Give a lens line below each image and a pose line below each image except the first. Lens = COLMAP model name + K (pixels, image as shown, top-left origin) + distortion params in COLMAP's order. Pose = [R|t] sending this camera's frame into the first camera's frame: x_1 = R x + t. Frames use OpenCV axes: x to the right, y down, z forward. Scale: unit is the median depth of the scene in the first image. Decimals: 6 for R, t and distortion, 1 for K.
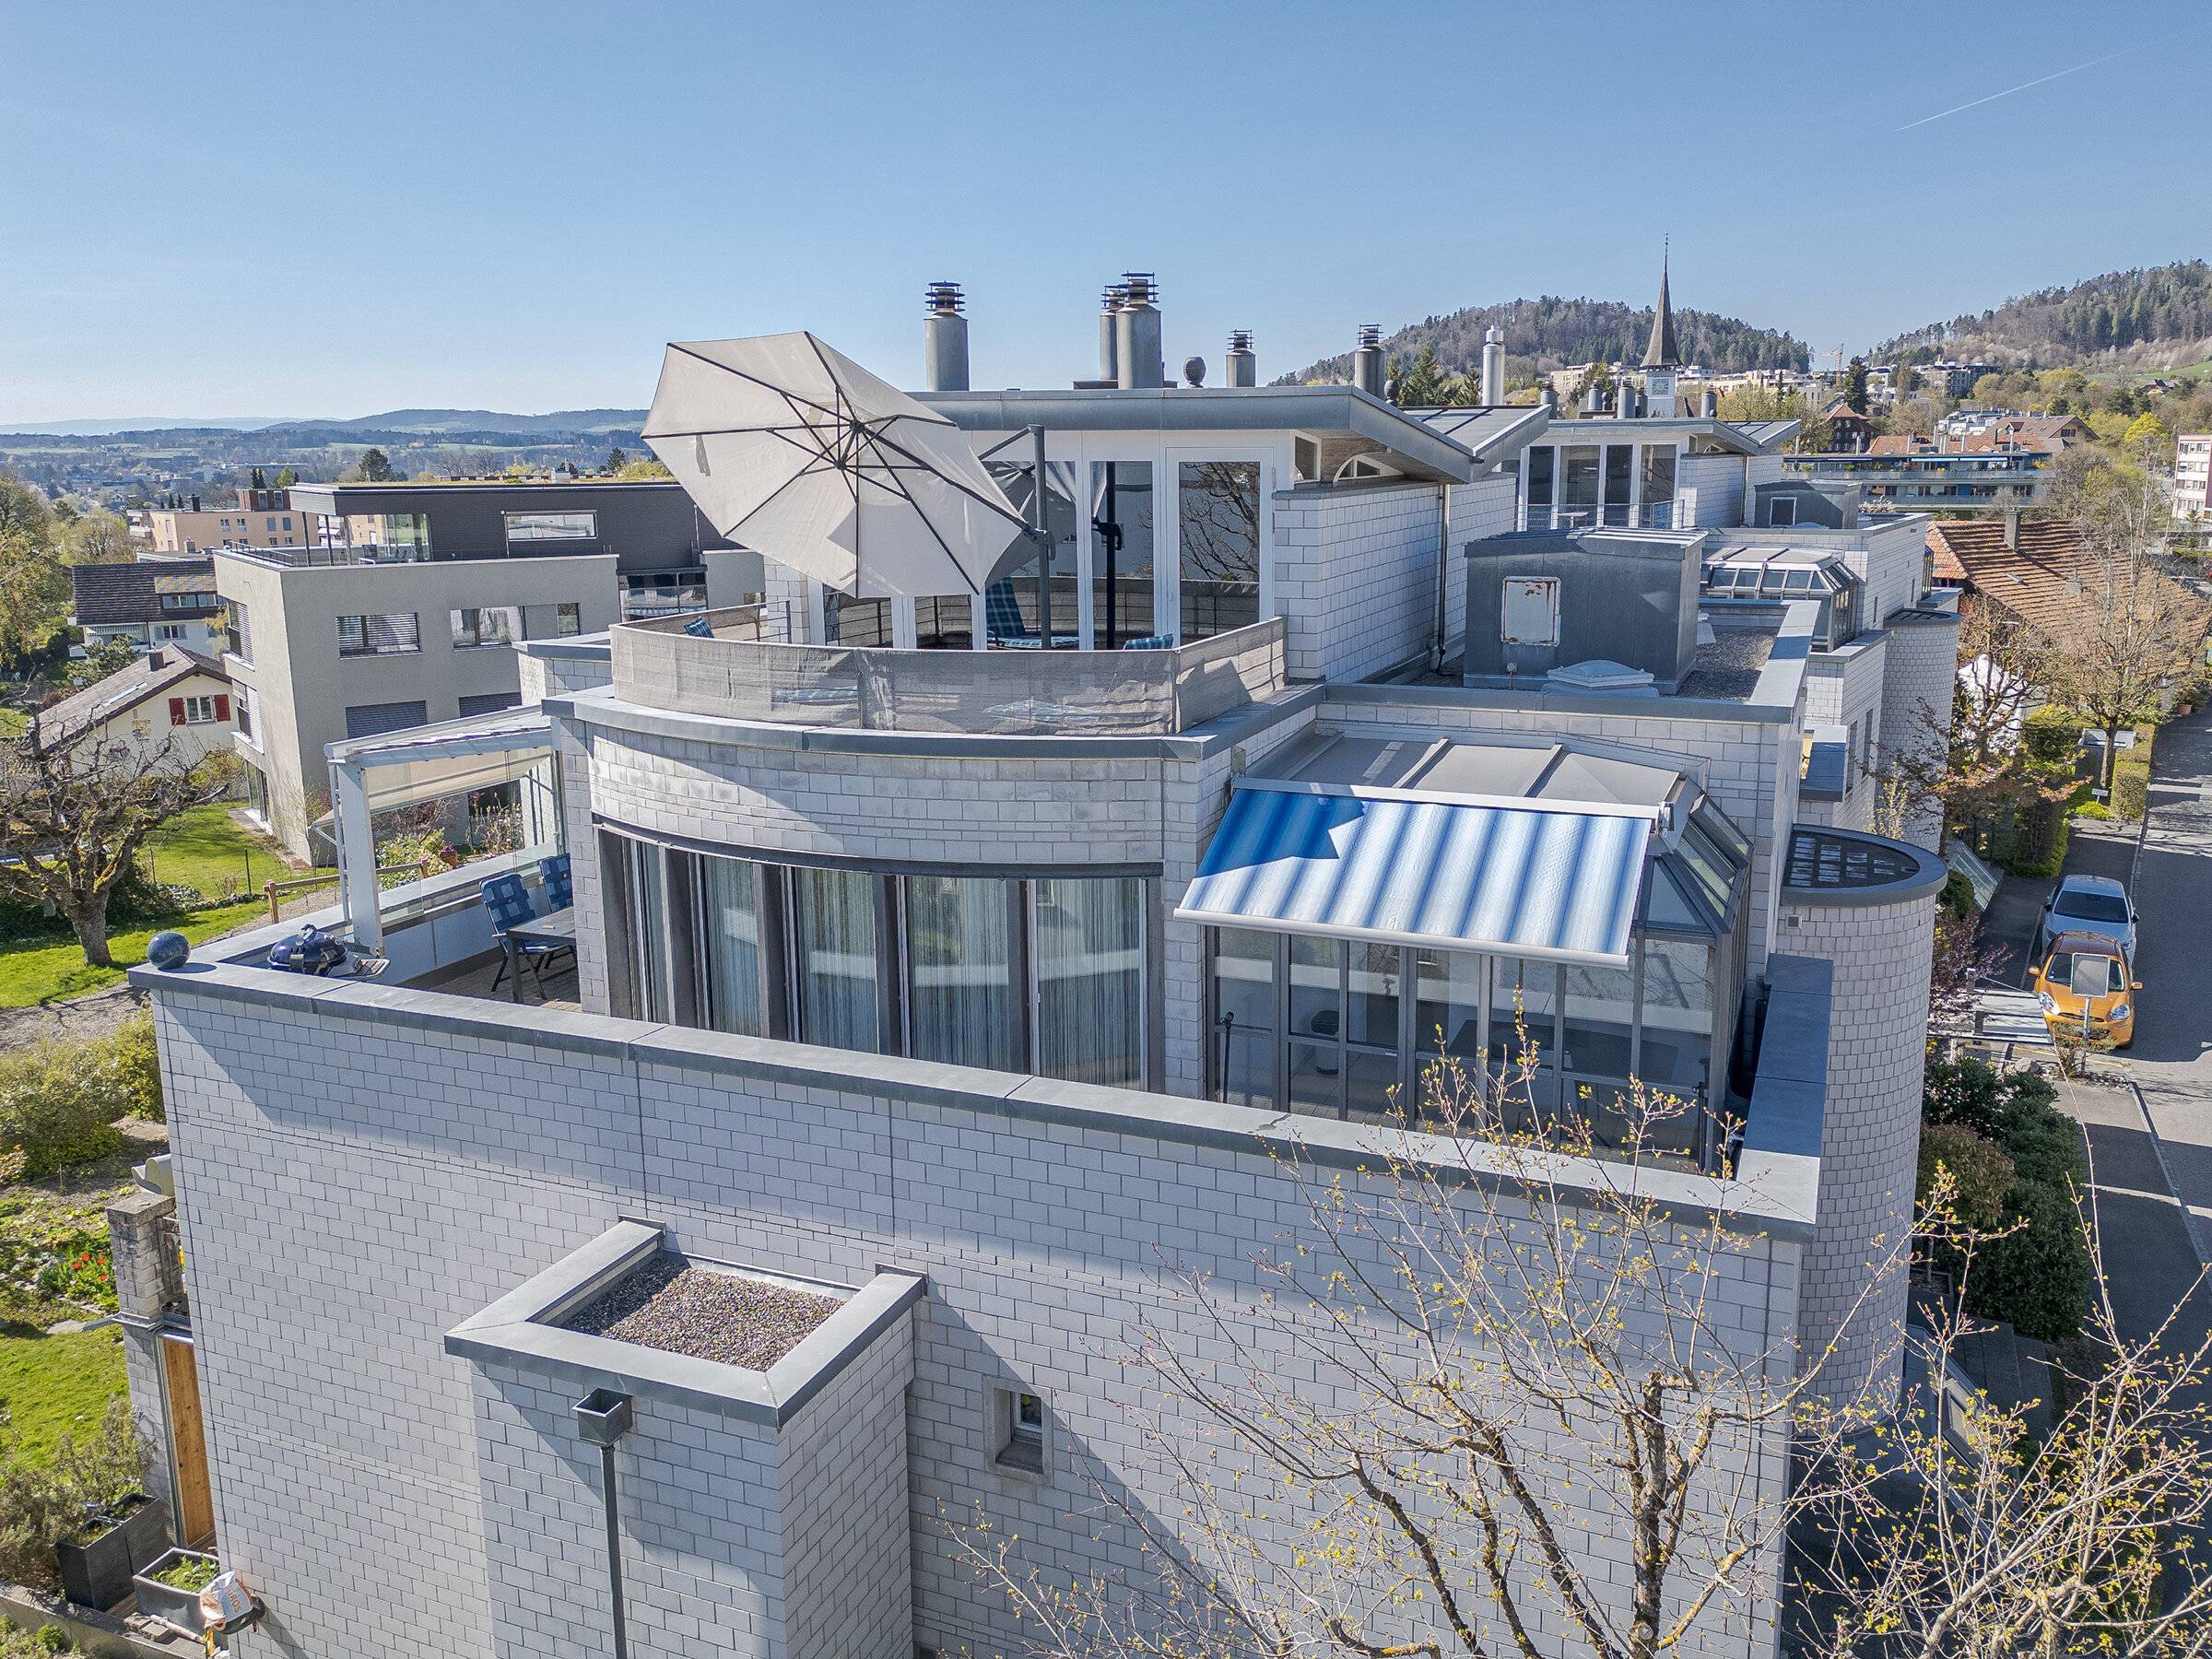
lens RADIAL K [[1681.3, 0, 1180.9], [0, 1681.3, 754.7], [0, 0, 1]] dist [0.074302, -0.069620]
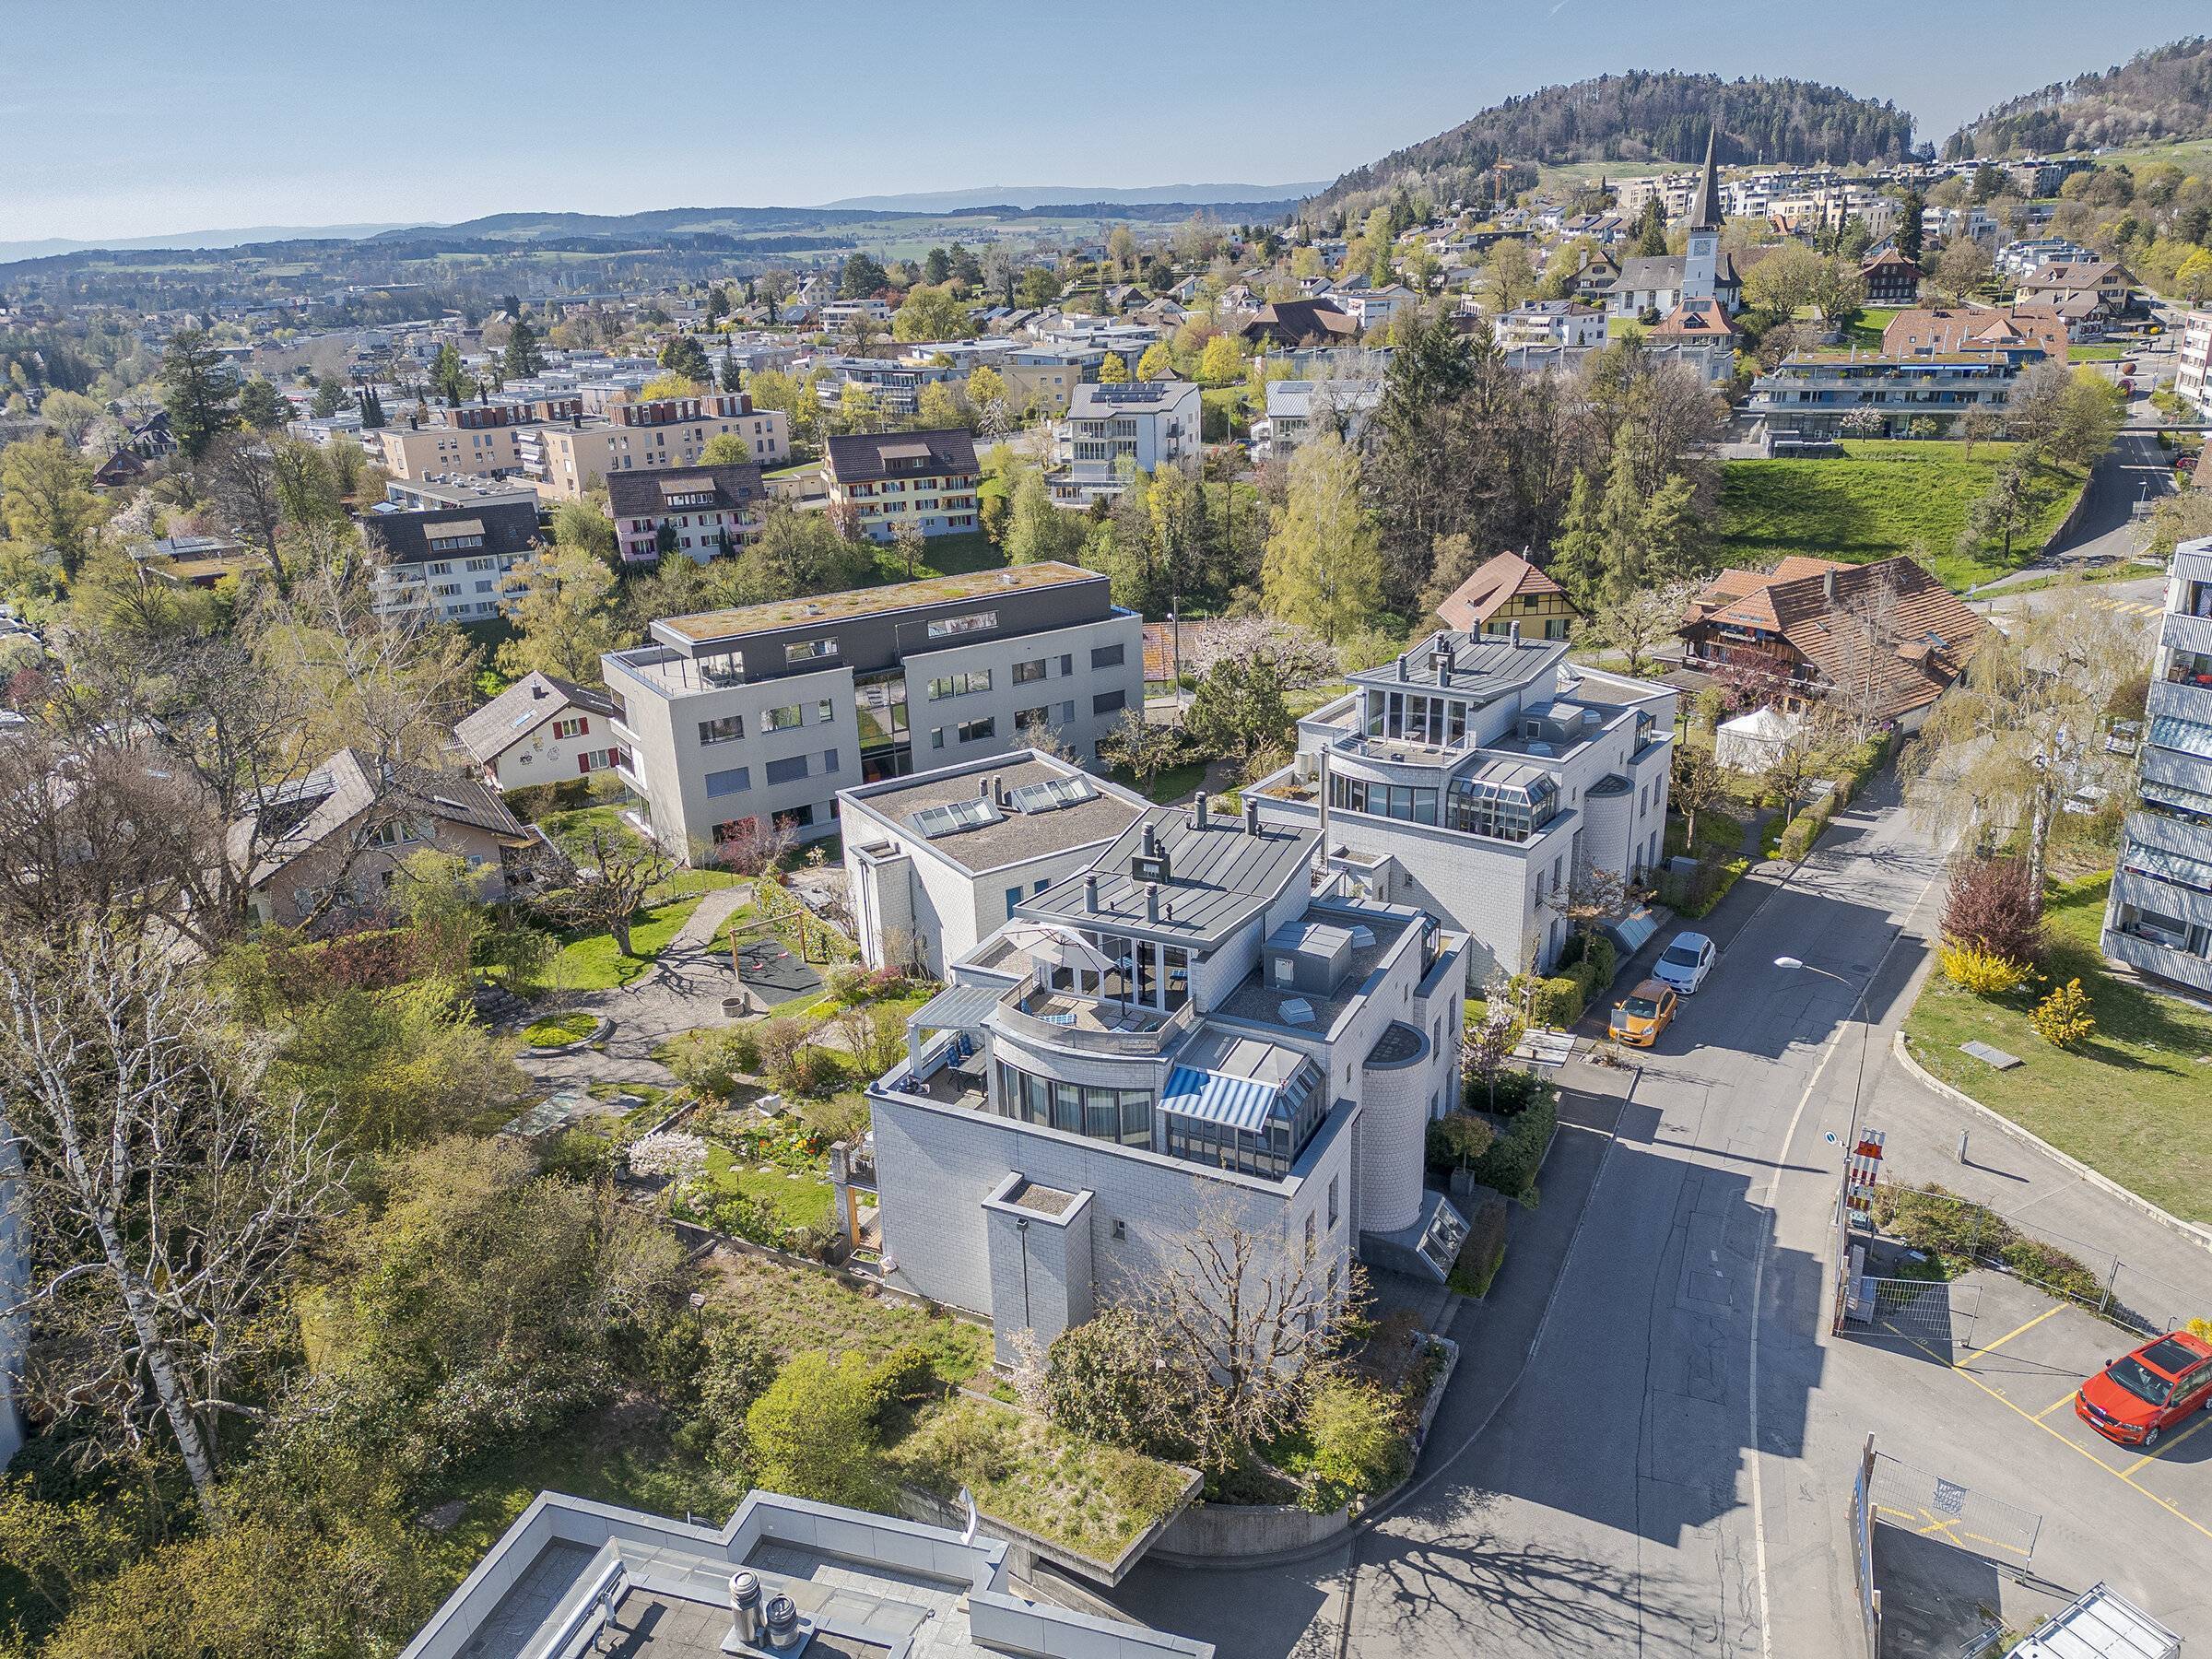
lens RADIAL K [[1596.7, 0, 1074.5], [0, 1596.7, 803.3], [0, 0, 1]] dist [0.076346, -0.066866]
pose [[0.994014, 0.000228, -0.109250, 0.194988], [0.016430, 0.988312, 0.151556, -1.074557], [0.108007, -0.152444, 0.982393, -2.358939]]
